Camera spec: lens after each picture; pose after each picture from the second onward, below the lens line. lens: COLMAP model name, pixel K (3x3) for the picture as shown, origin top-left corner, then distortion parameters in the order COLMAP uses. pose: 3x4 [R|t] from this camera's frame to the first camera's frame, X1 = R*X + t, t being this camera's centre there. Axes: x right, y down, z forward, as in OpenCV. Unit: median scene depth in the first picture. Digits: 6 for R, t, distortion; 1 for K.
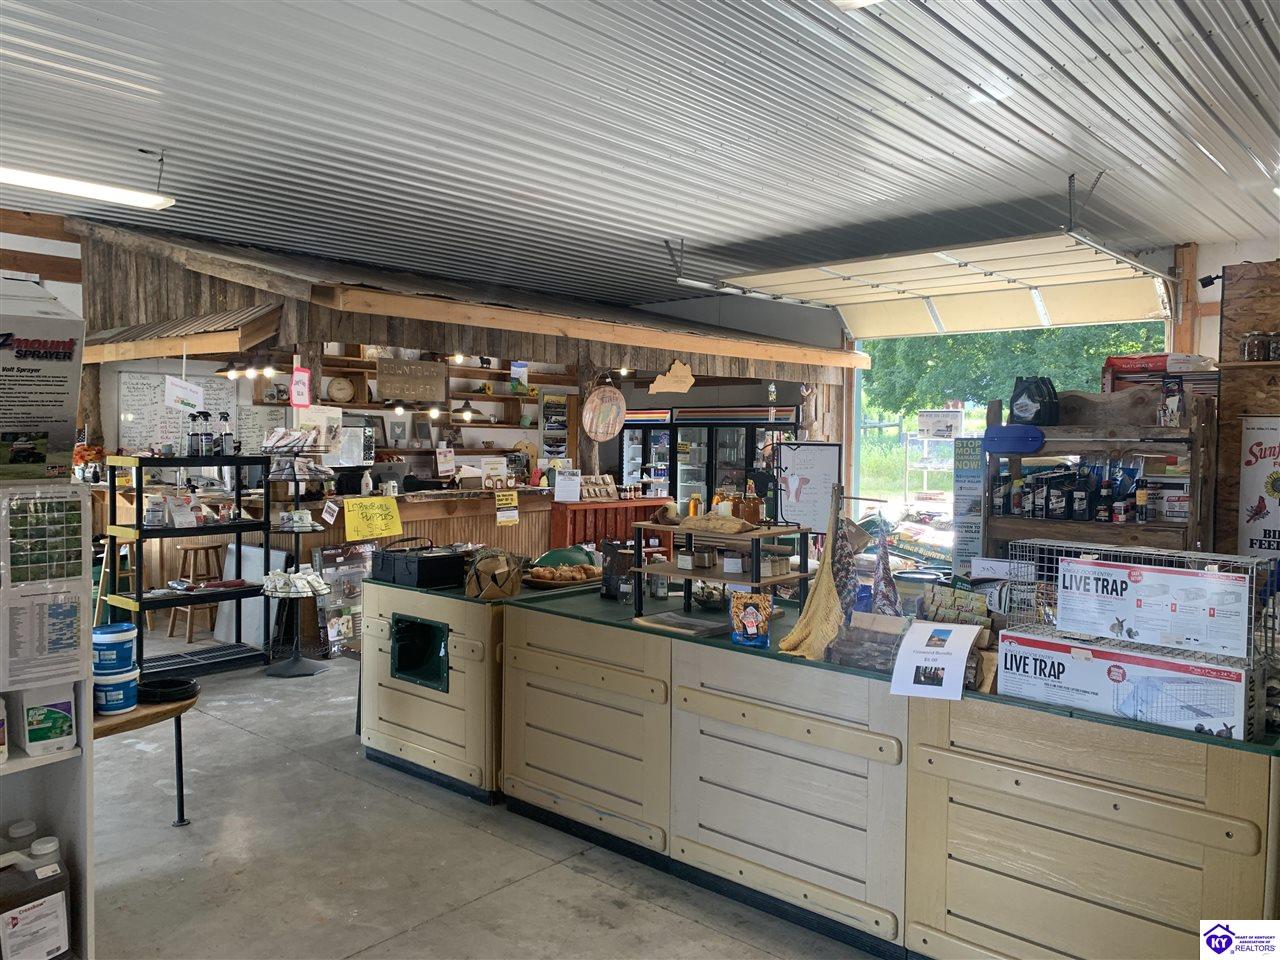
lens RADIAL K [[984.8, 0, 632.9], [0, 984.8, 478.4], [0, 0, 1]] dist [0.016479, -0.009477]
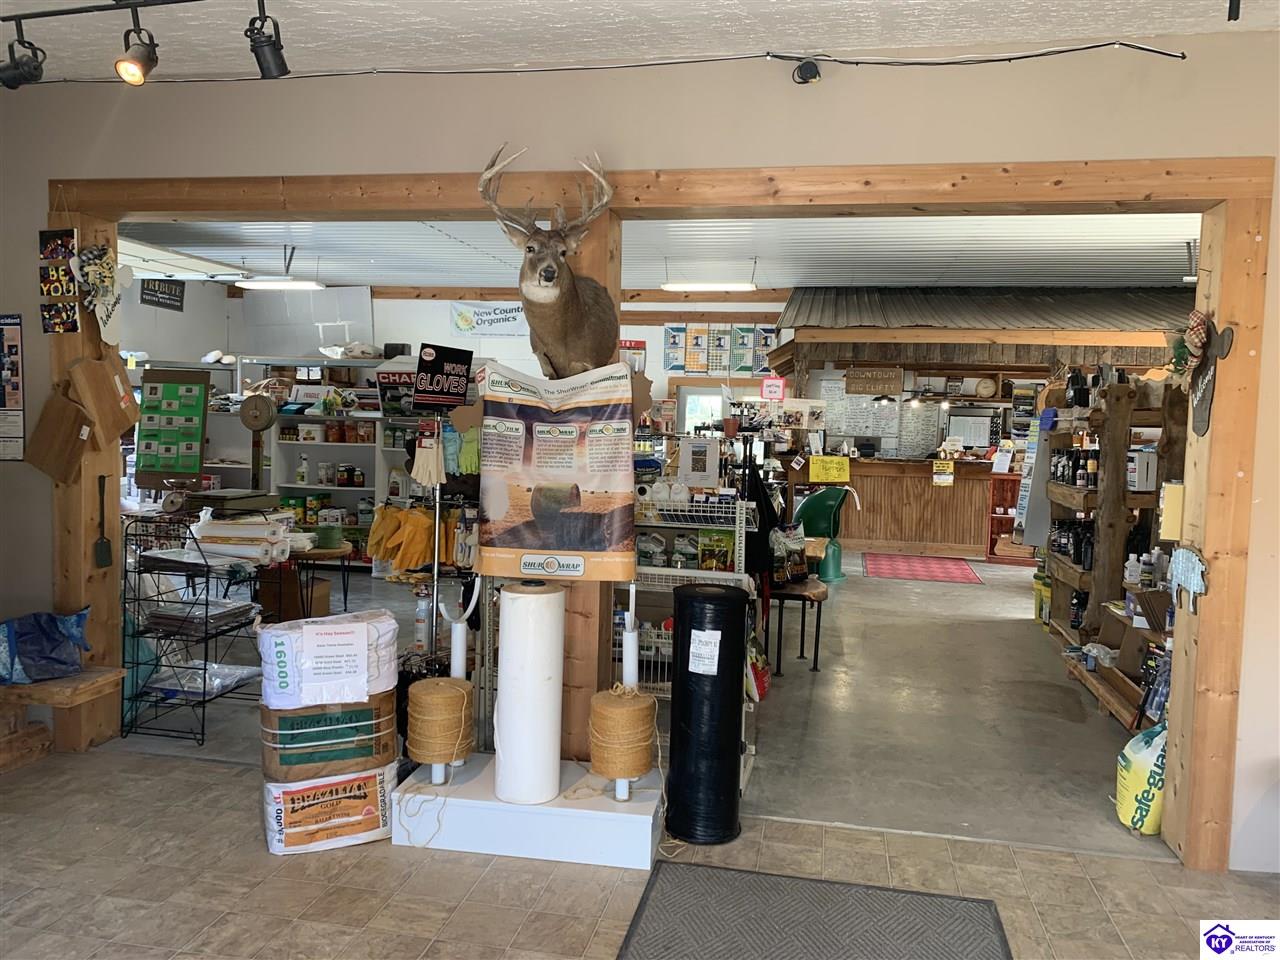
lens RADIAL K [[984.8, 0, 628.8], [0, 984.8, 472.8], [0, 0, 1]] dist [0.016479, -0.009477]
pose [[0.494012, 0.052390, -0.867875, 0.755333], [-0.059056, 0.997900, 0.026623, 0.017612], [0.867447, 0.038102, 0.496068, -0.050210]]
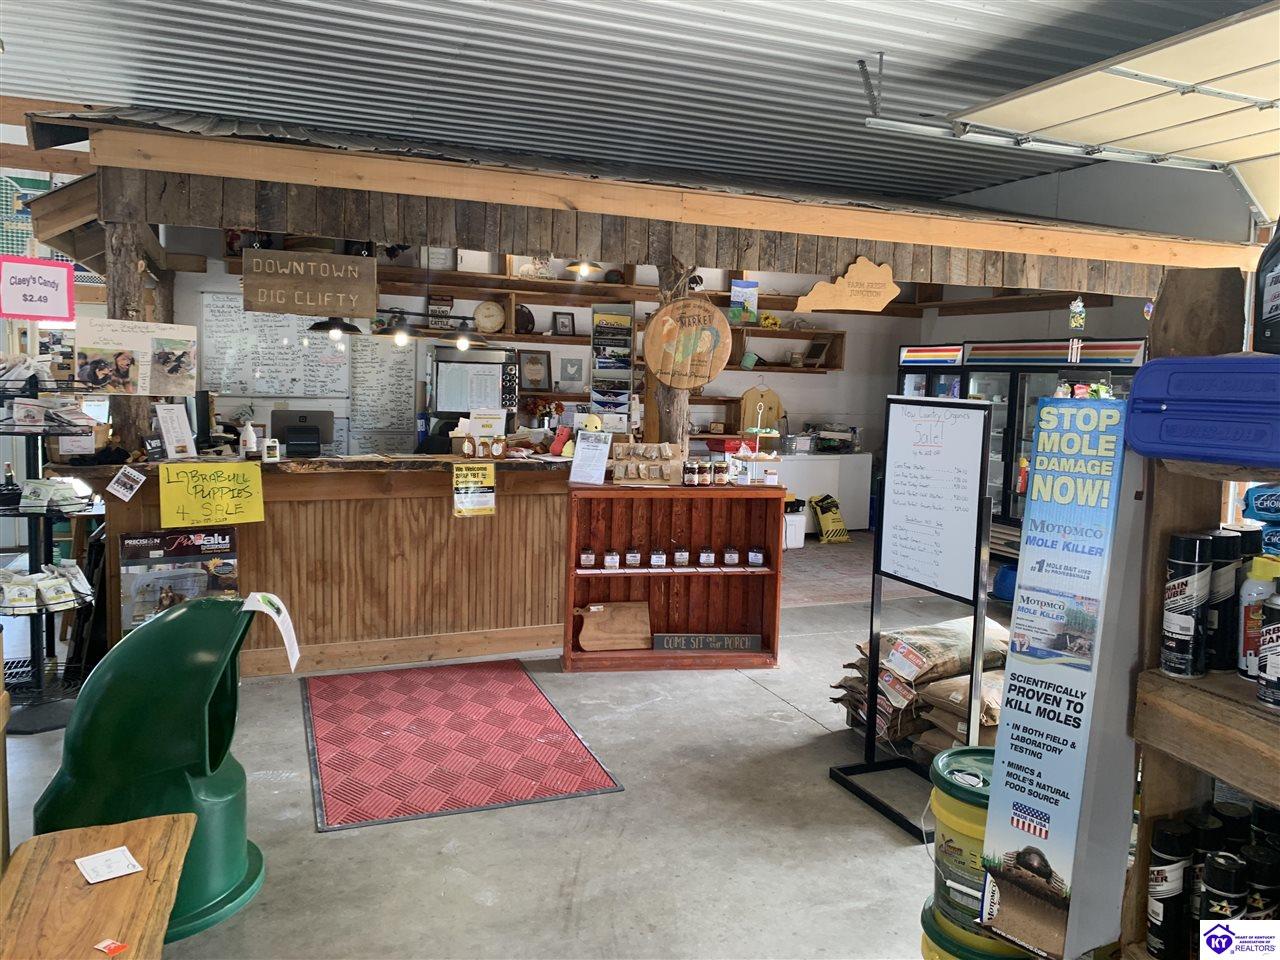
lens RADIAL K [[984.8, 0, 641.3], [0, 984.8, 475.3], [0, 0, 1]] dist [0.016479, -0.009477]
pose [[0.890710, 0.063561, -0.450107, 0.226654], [-0.040957, 0.997370, 0.059792, -0.018663], [0.452724, -0.034823, 0.890970, 0.433056]]
